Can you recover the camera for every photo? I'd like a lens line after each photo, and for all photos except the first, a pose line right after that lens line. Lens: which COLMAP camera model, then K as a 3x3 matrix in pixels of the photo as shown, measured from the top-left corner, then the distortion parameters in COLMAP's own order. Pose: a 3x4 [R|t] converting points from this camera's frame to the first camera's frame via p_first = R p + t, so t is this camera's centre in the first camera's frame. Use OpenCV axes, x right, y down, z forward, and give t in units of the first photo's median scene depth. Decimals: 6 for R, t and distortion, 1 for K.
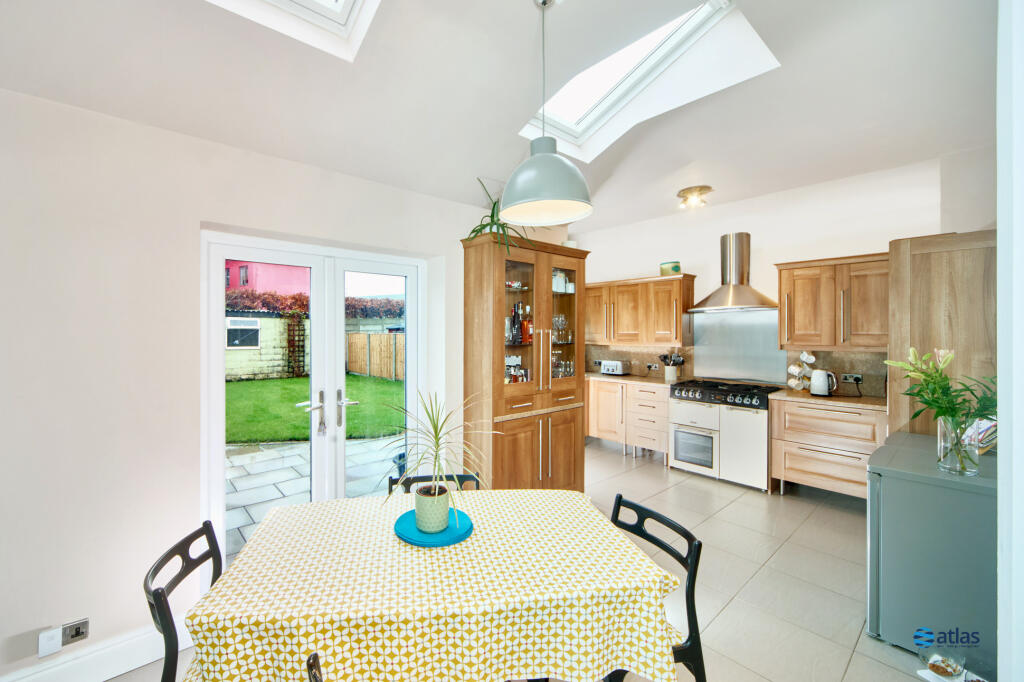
lens RADIAL K [[412.8, 0, 462.8], [0, 412.8, 333.6], [0, 0, 1]] dist [-0.000602, -0.000068]
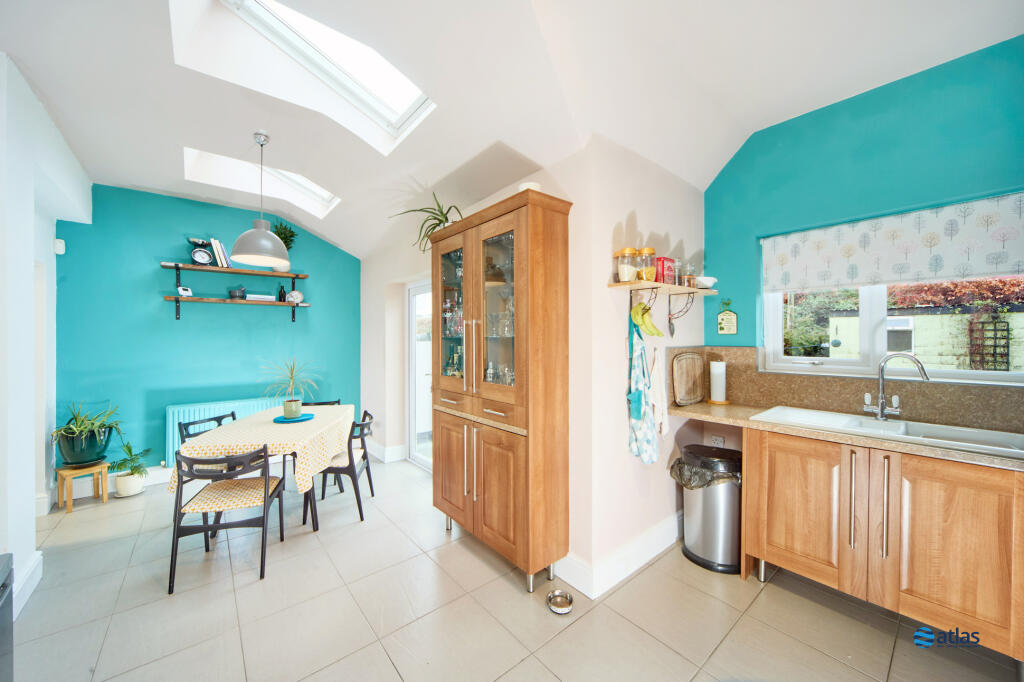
lens RADIAL K [[373.8, 0, 510.2], [0, 373.8, 343.0], [0, 0, 1]] dist [0.000005, 0.000010]
pose [[0.021601, 0.012374, -0.999690, 0.198575], [-0.000724, 0.999923, 0.012361, 0.005569], [0.999766, 0.000457, 0.021608, 0.220117]]
